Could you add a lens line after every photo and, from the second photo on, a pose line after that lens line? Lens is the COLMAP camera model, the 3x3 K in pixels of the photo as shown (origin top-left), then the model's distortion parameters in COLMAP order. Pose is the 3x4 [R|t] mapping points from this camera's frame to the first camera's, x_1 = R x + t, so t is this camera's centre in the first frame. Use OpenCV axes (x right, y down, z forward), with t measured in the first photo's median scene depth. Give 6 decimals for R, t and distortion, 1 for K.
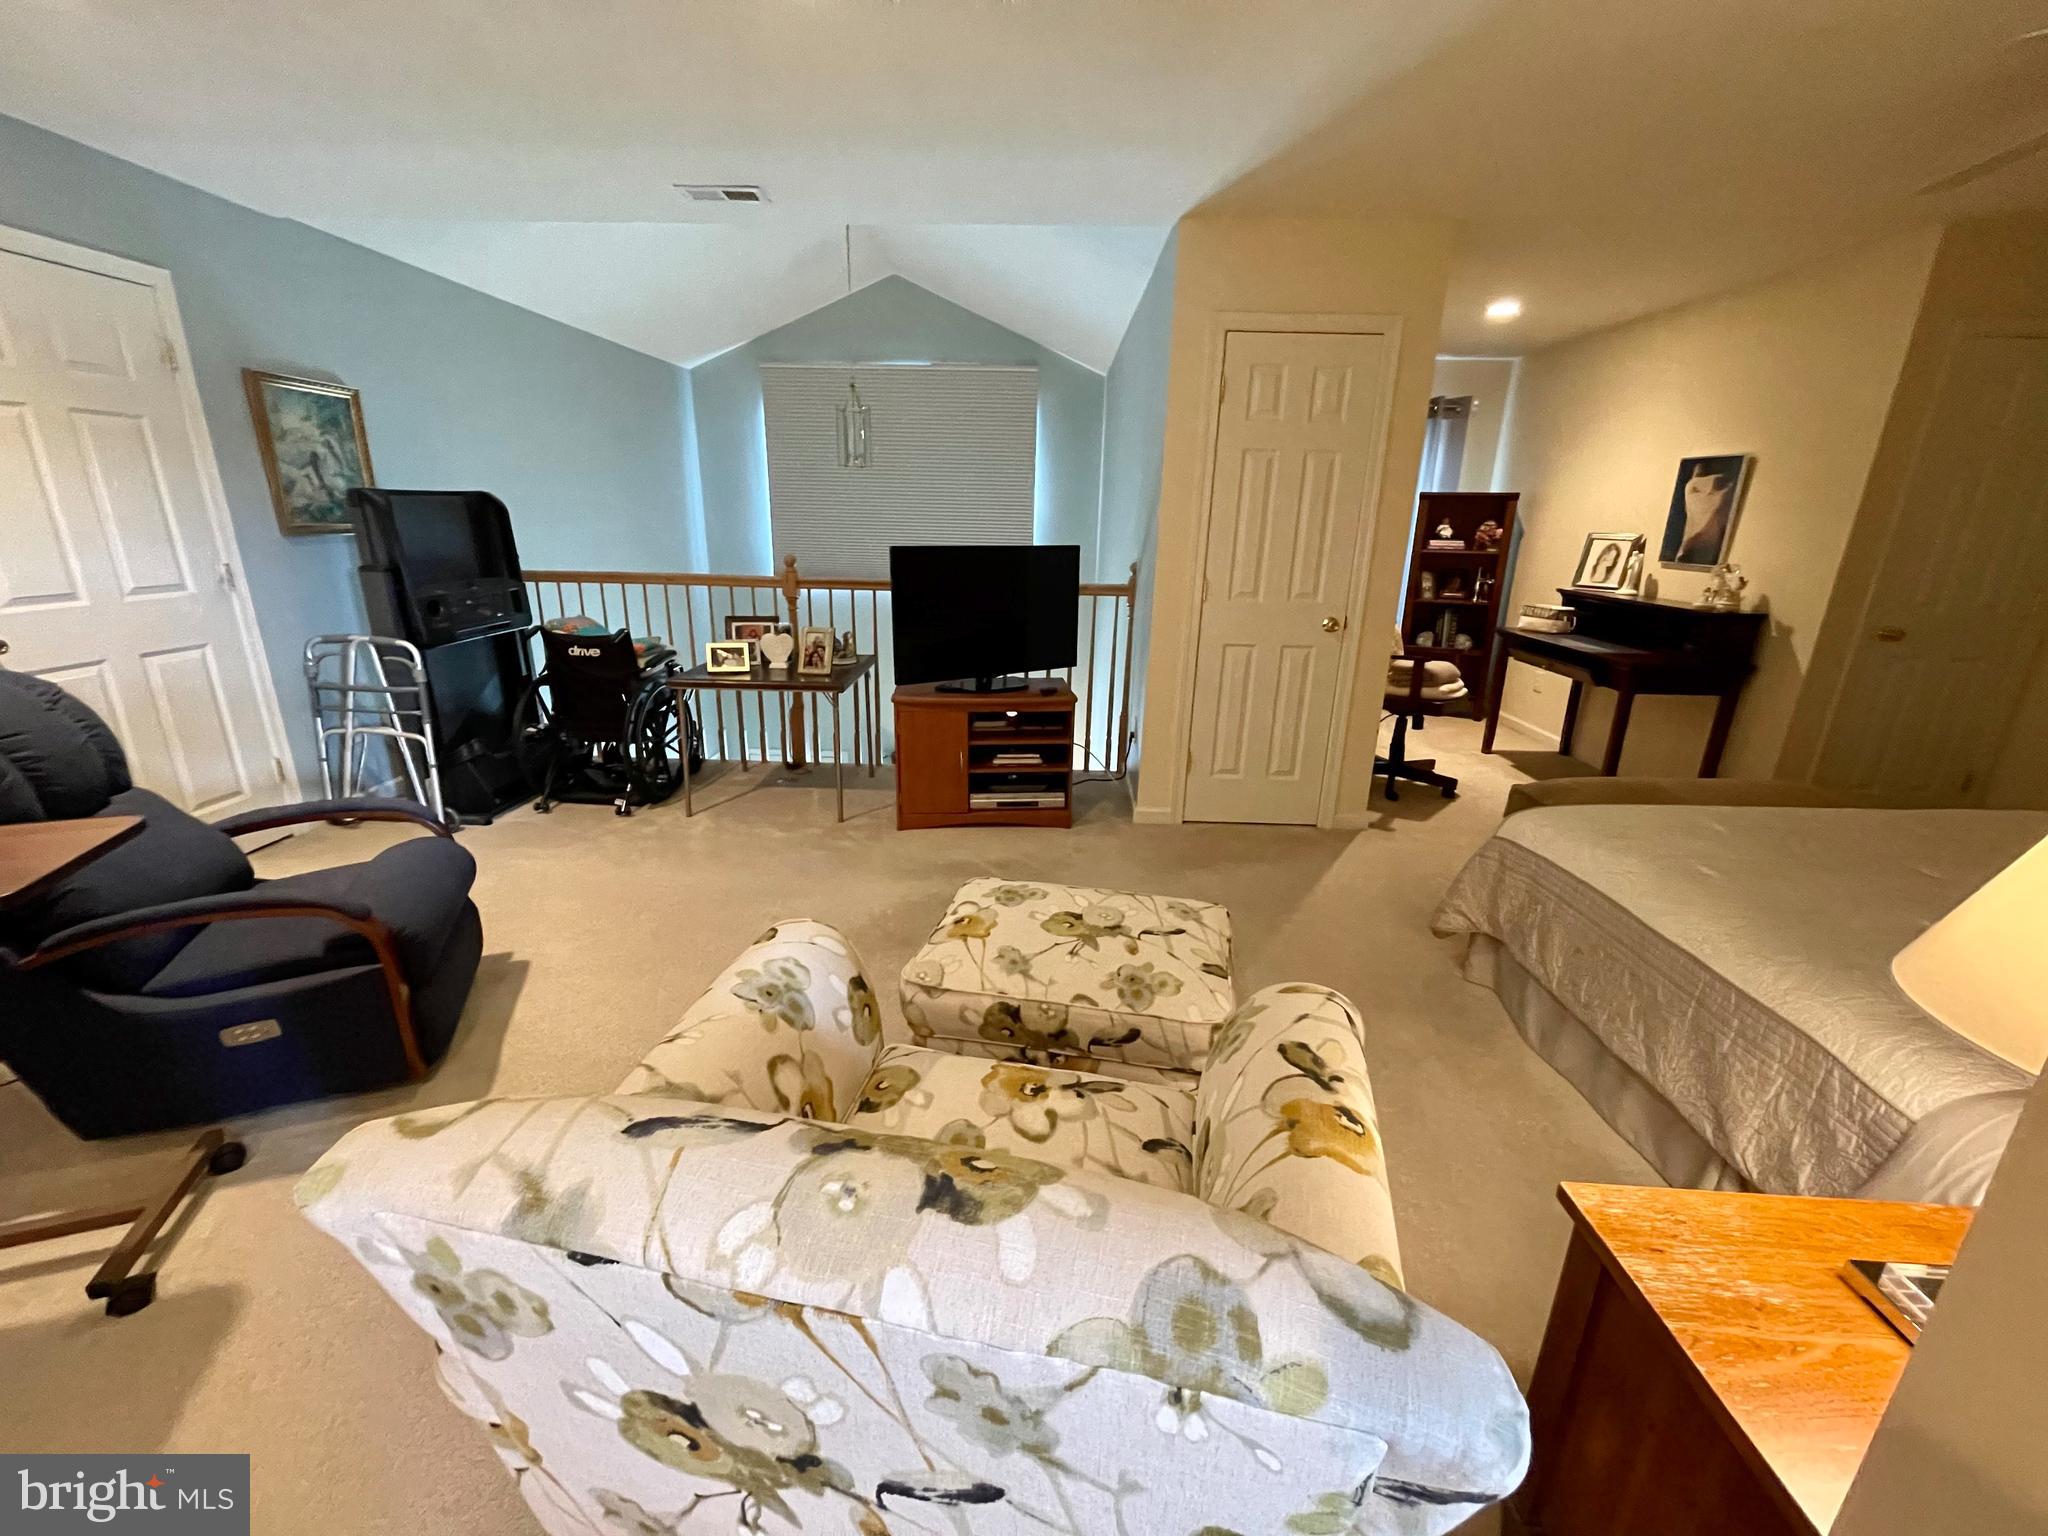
lens RADIAL K [[821.5, 0, 1009.1], [0, 821.5, 770.6], [0, 0, 1]] dist [-0.000481, 0.000585]
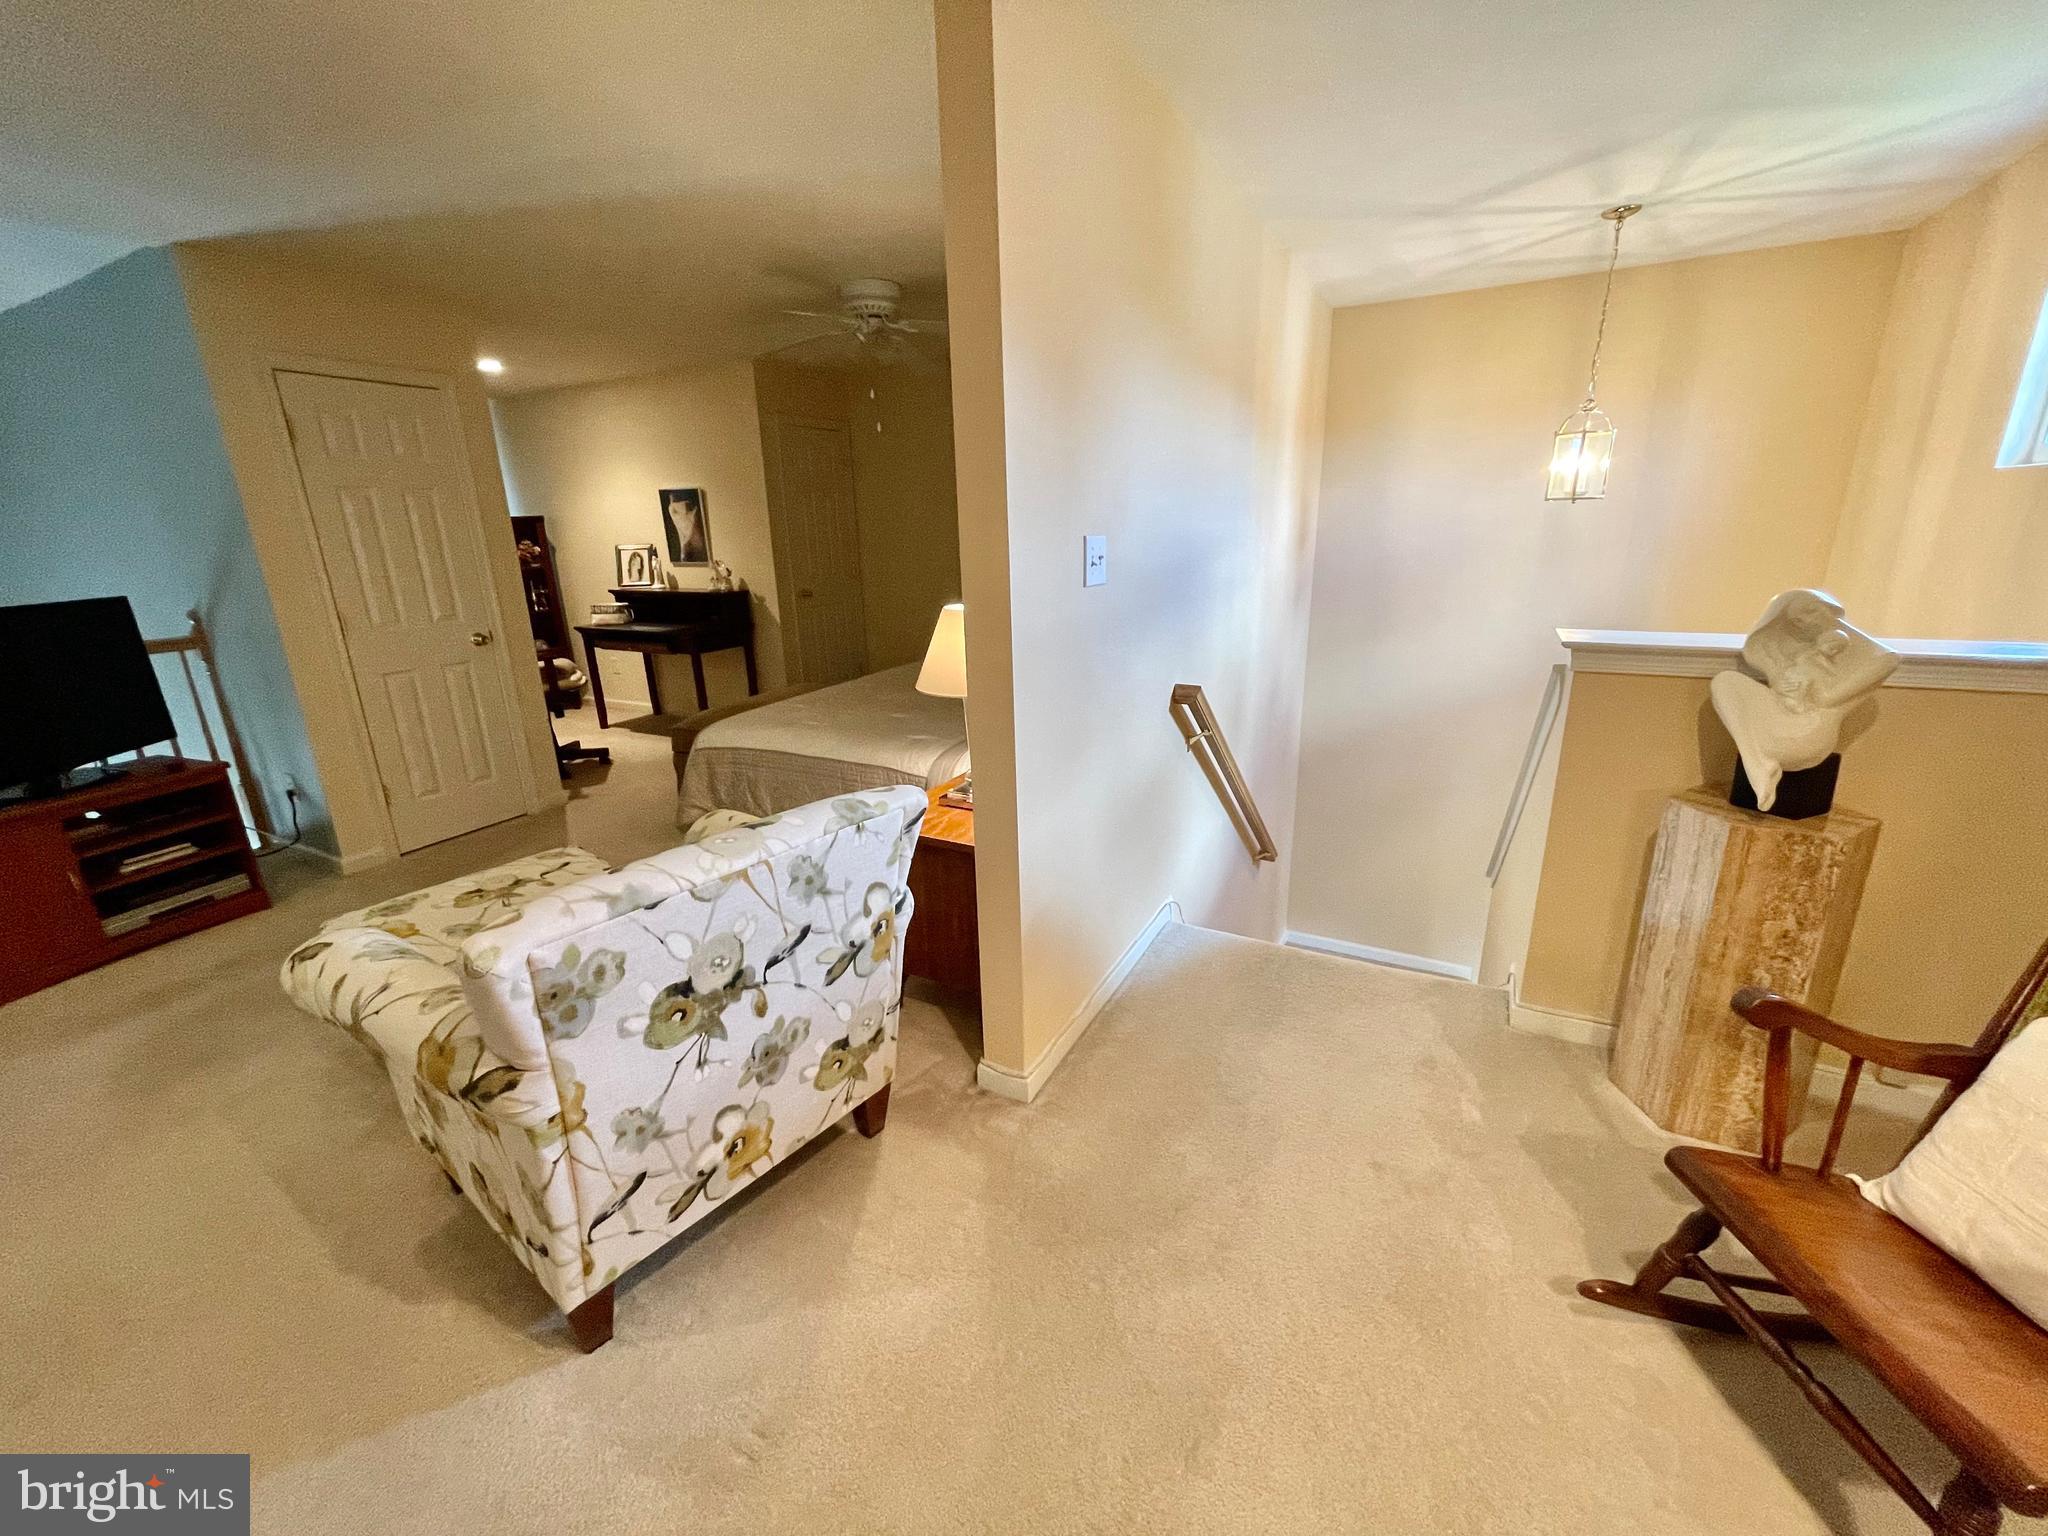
lens RADIAL K [[821.5, 0, 1008.6], [0, 821.5, 770.5], [0, 0, 1]] dist [-0.000481, 0.000585]
pose [[0.444593, -0.290191, 0.847423, -0.273994], [0.304342, 0.938723, 0.161785, 0.029564], [-0.842445, 0.185978, 0.505667, -0.141537]]
